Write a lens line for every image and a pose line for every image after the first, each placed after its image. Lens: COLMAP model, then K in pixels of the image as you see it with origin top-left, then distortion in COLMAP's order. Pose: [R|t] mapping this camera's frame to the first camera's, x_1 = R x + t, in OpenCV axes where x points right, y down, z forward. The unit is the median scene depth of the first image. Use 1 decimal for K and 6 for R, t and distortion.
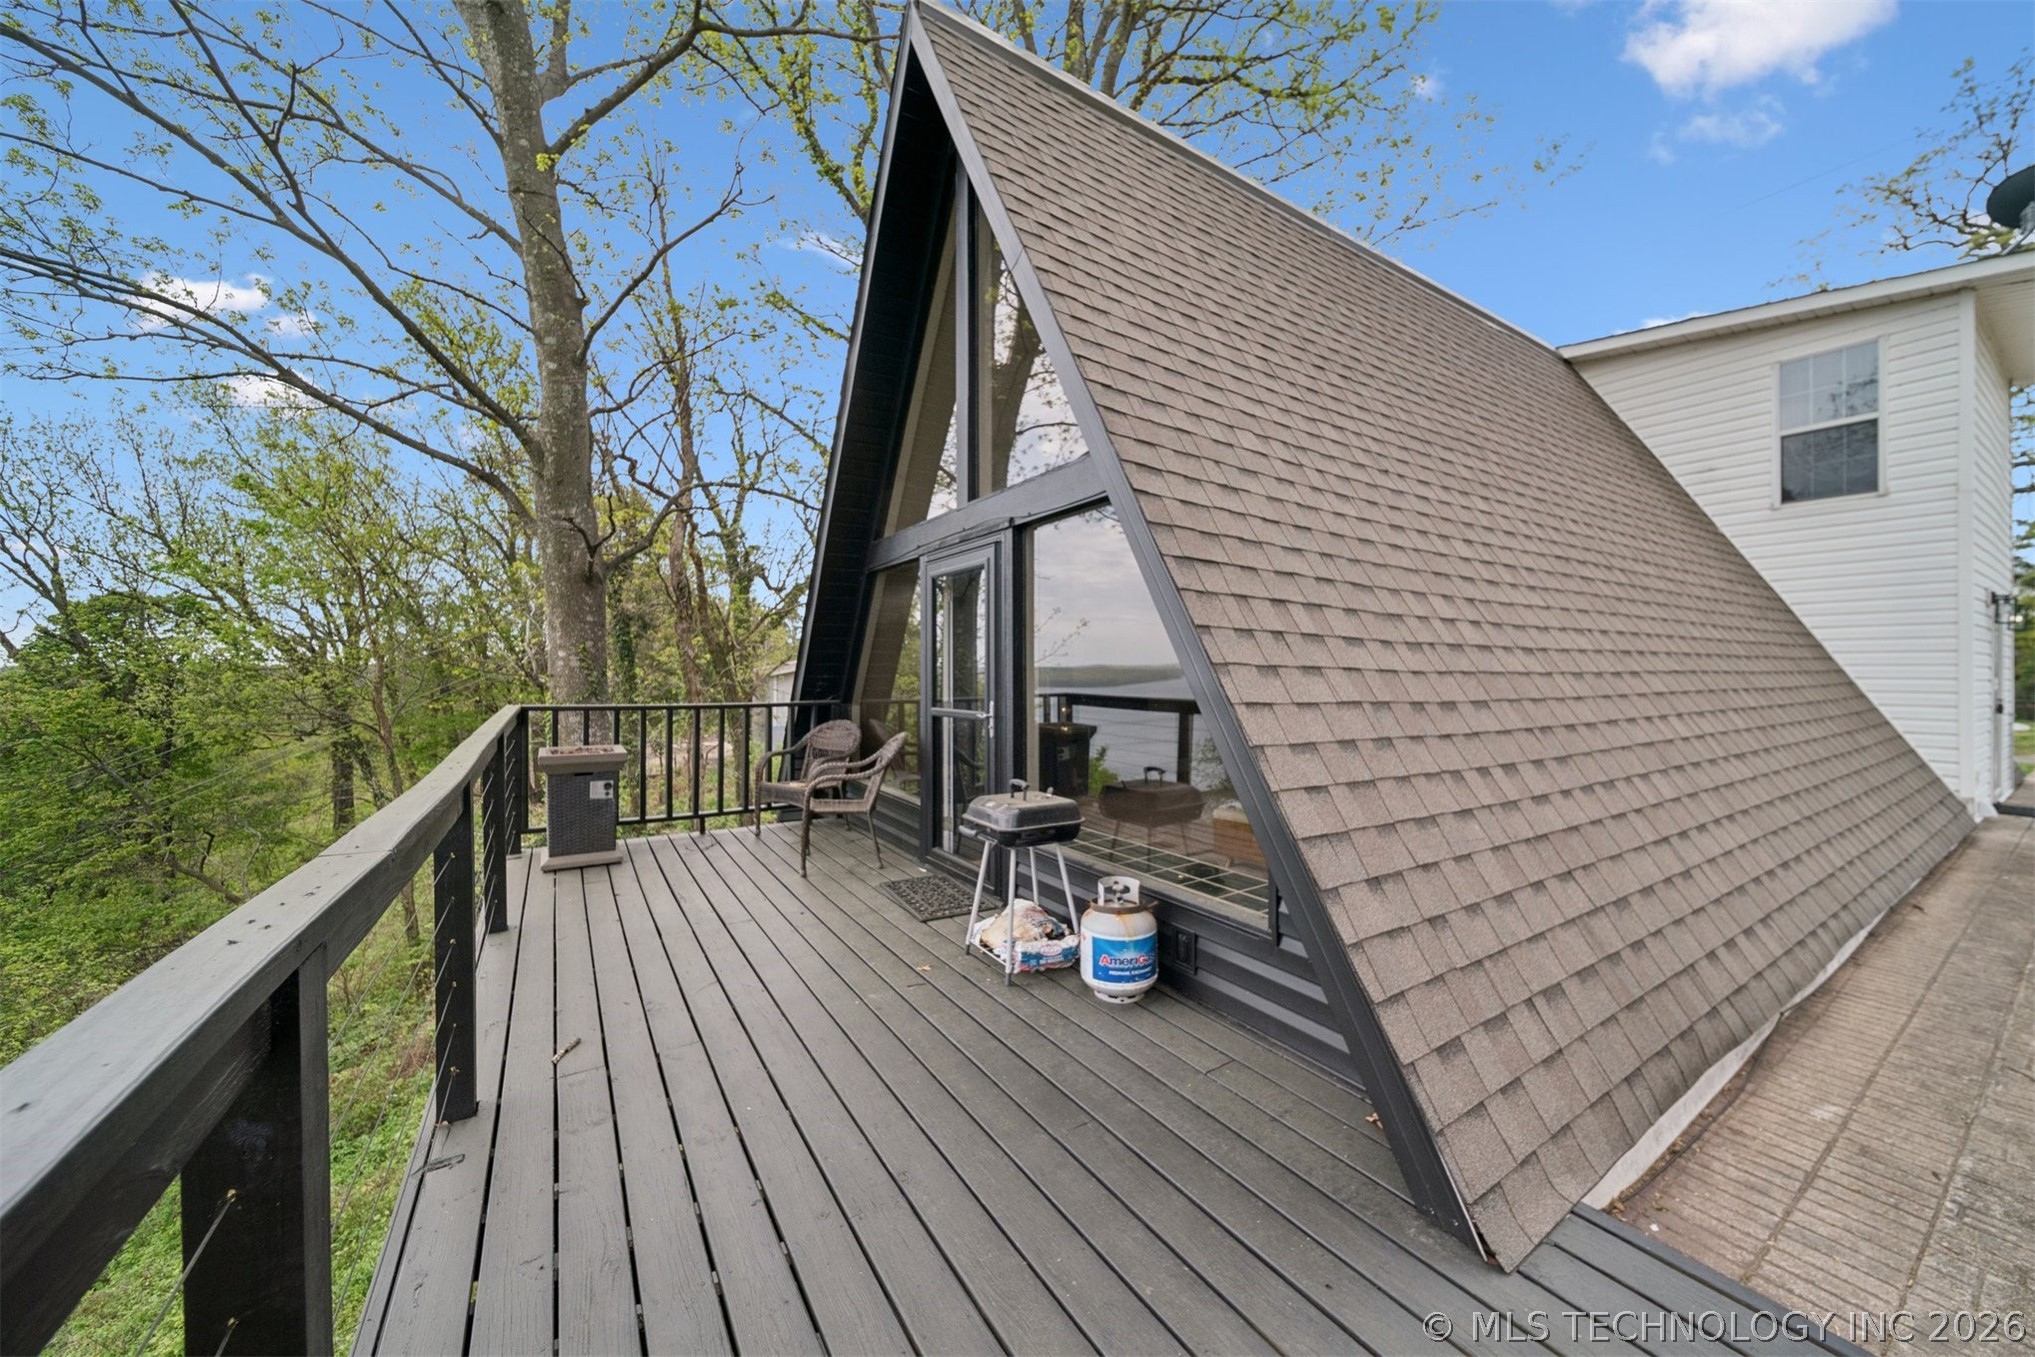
lens RADIAL K [[727.7, 0, 1025.4], [0, 727.7, 684.0], [0, 0, 1]] dist [0.000063, 0.000007]
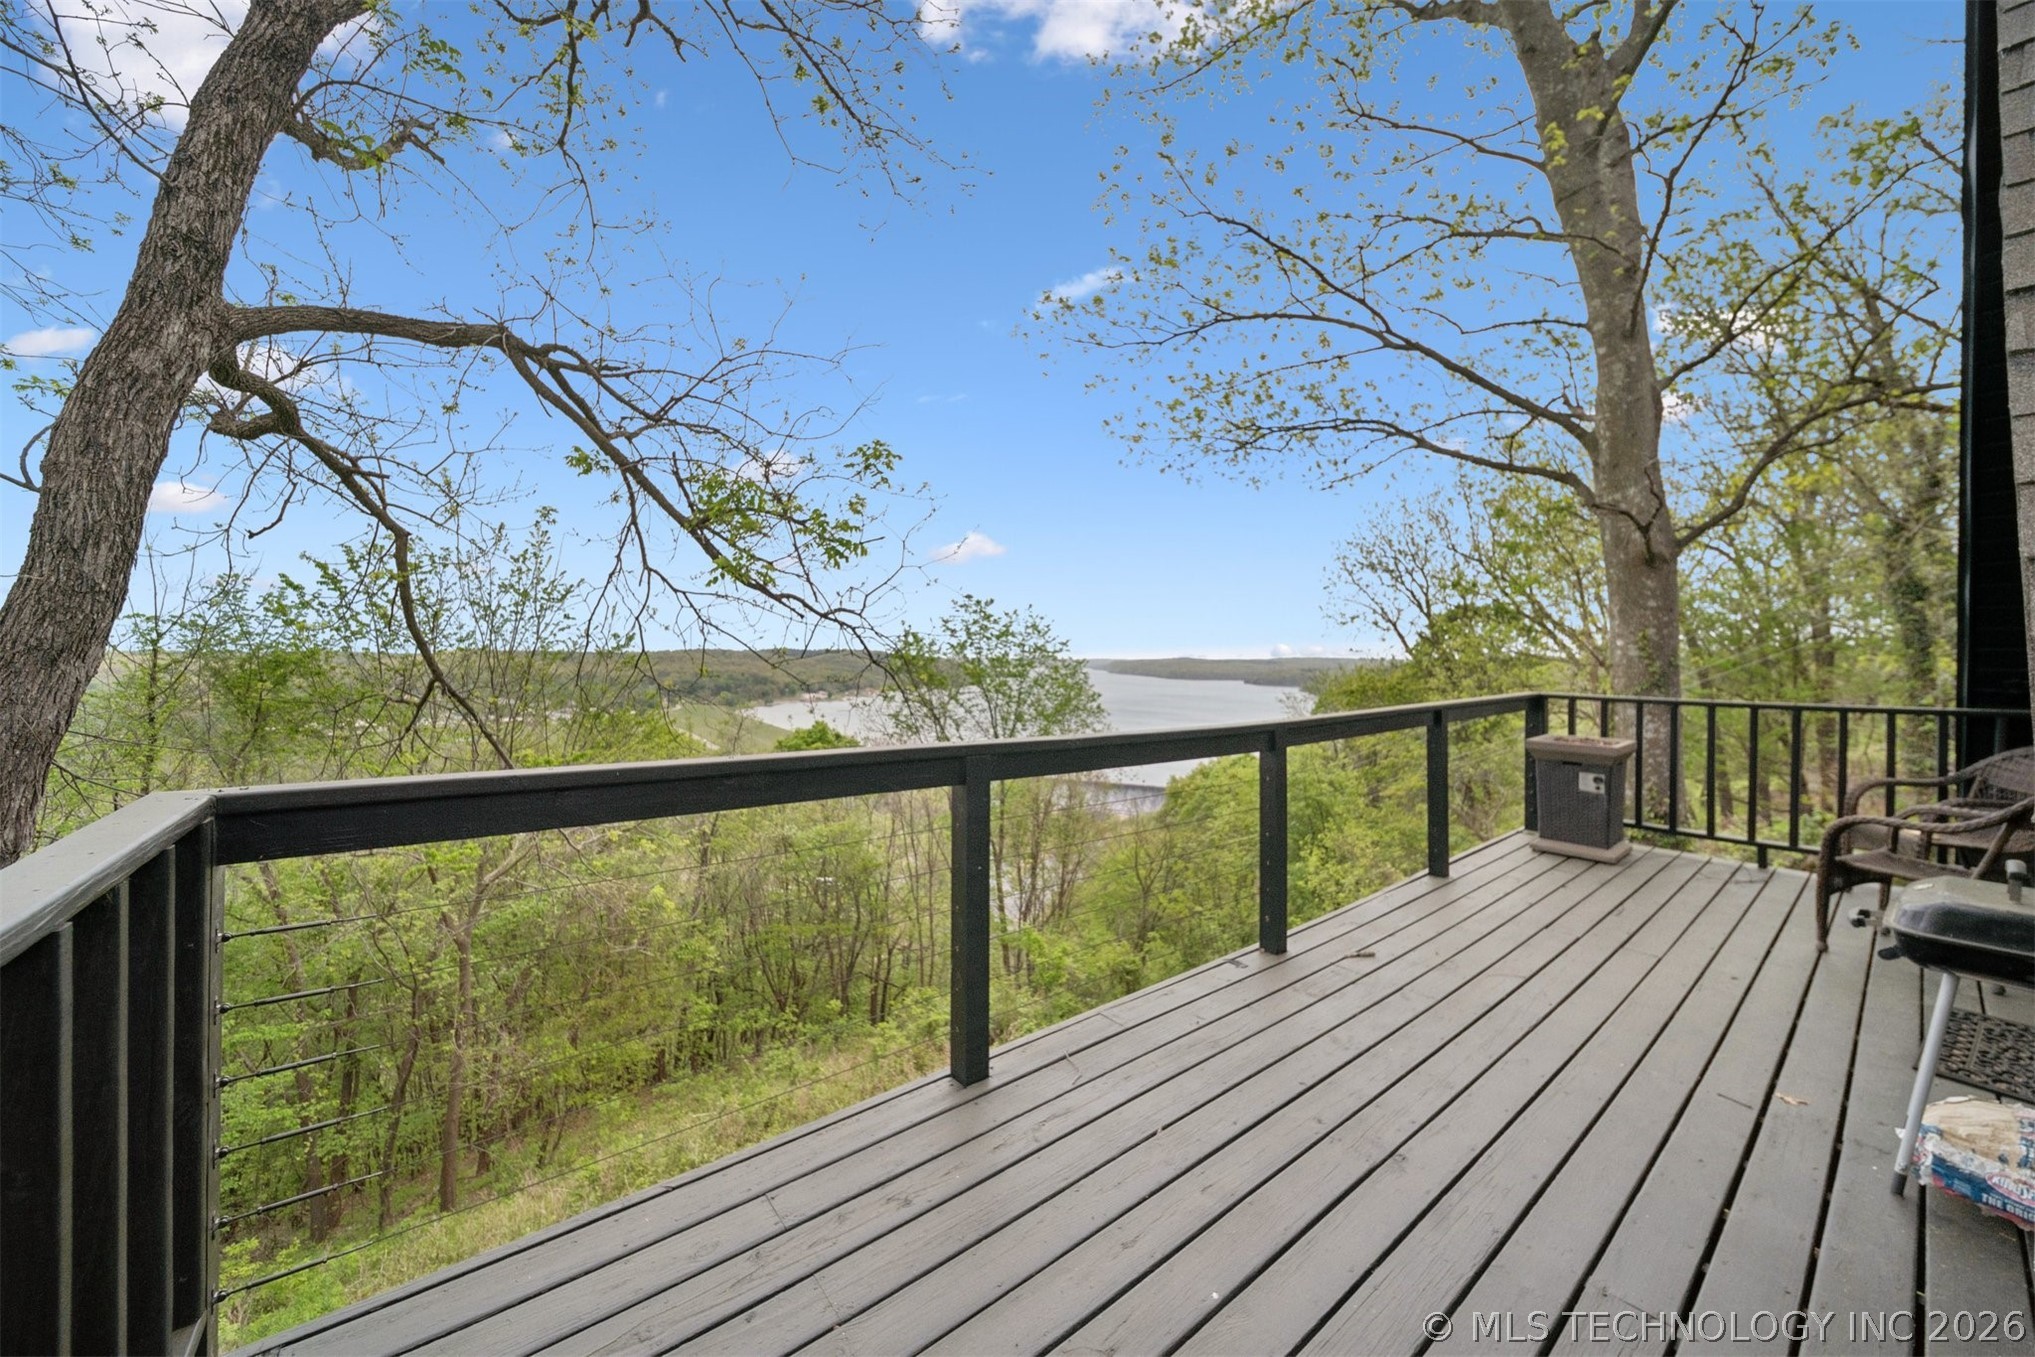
lens RADIAL K [[727.7, 0, 1025.4], [0, 727.7, 684.0], [0, 0, 1]] dist [0.000063, 0.000007]
pose [[0.104092, 0.030669, -0.994095, 0.249806], [-0.017556, 0.999425, 0.028995, -0.001091], [0.994413, 0.014434, 0.104570, 0.121507]]
